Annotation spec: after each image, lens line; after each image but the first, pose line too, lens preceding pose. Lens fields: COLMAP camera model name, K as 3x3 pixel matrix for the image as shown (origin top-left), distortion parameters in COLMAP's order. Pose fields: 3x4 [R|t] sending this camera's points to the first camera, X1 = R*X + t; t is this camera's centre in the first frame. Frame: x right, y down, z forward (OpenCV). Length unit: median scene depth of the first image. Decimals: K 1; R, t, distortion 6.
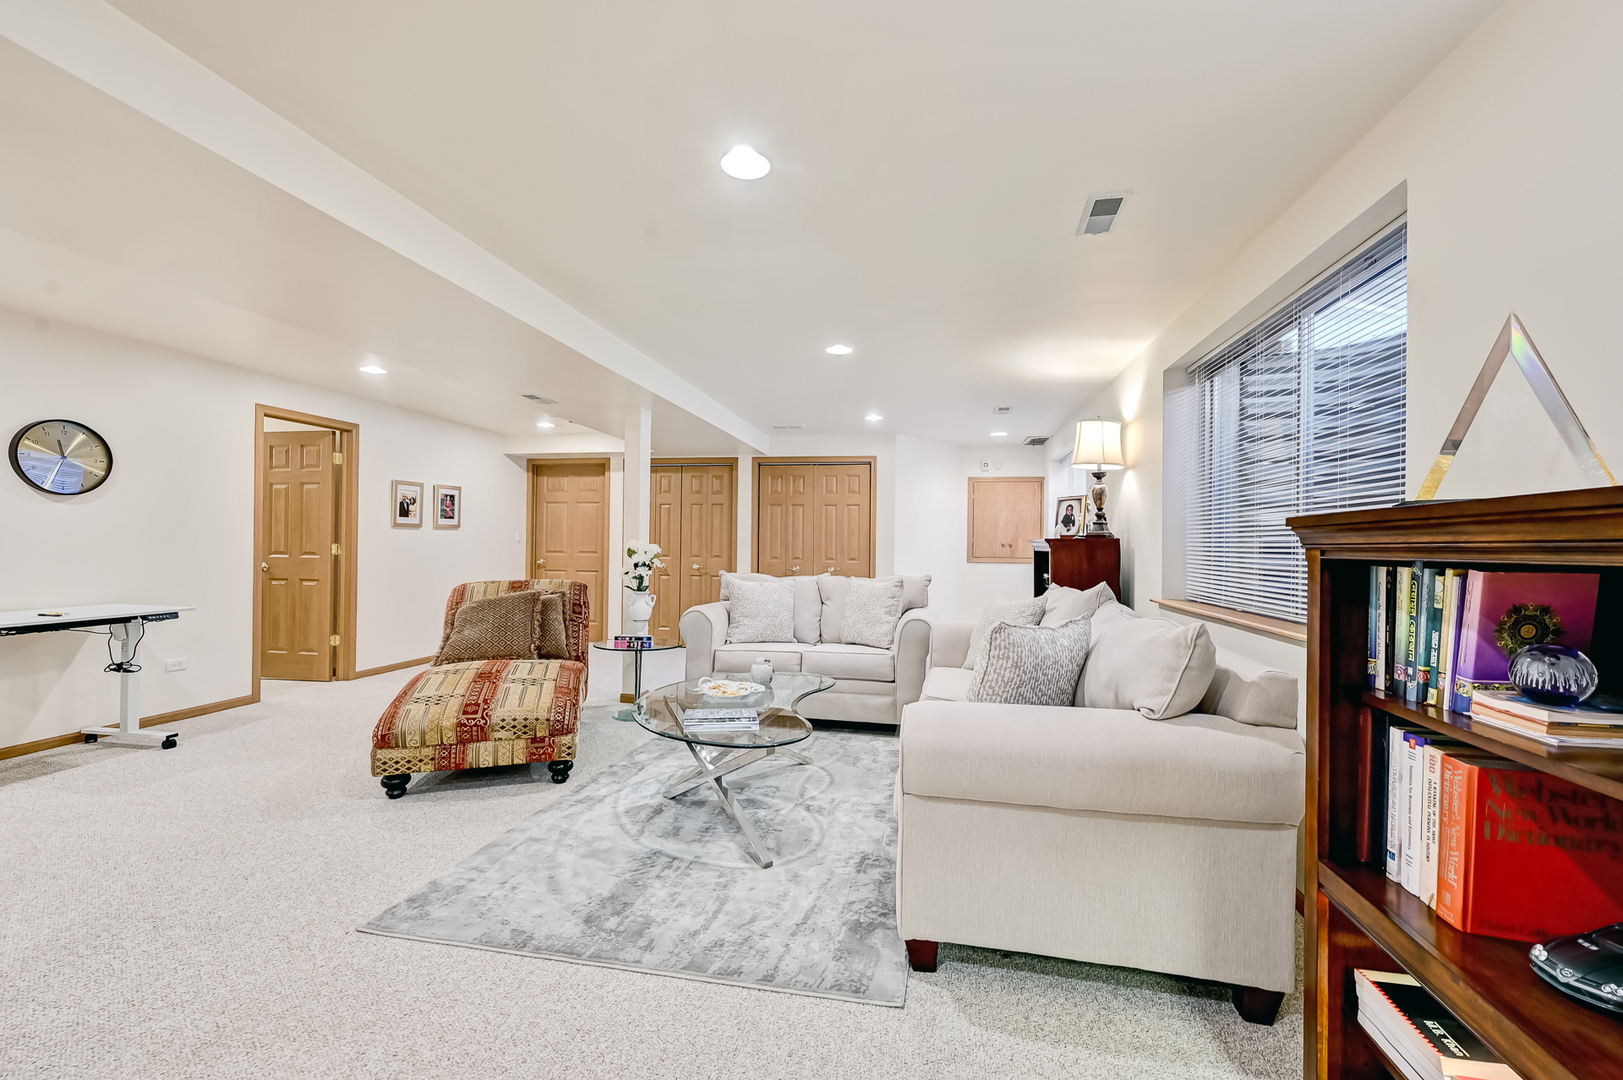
lens RADIAL K [[668.7, 0, 815.1], [0, 668.7, 521.1], [0, 0, 1]] dist [-0.002072, -0.000396]
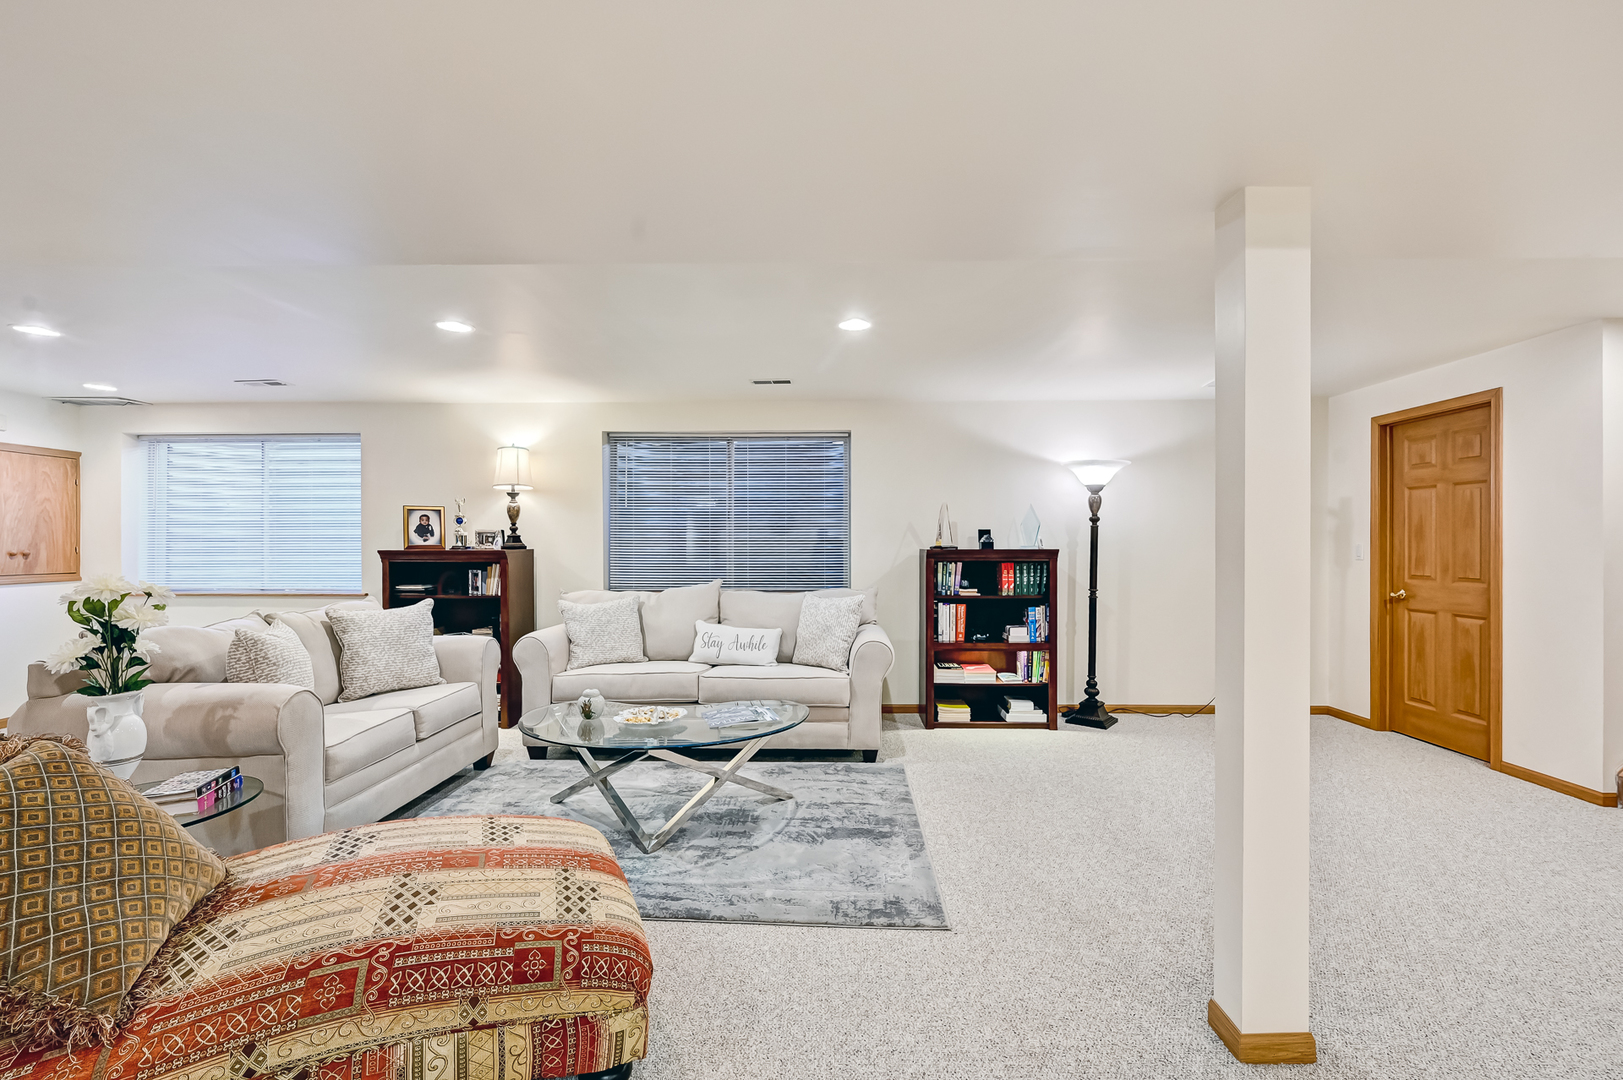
lens RADIAL K [[668.5, 0, 811.5], [0, 668.5, 540.0], [0, 0, 1]] dist [-0.000365, -0.000071]
pose [[-0.165532, -0.011304, 0.986140, -1.808452], [-0.037480, 0.999284, 0.005164, -0.034052], [-0.985492, -0.036105, -0.165837, 1.501841]]
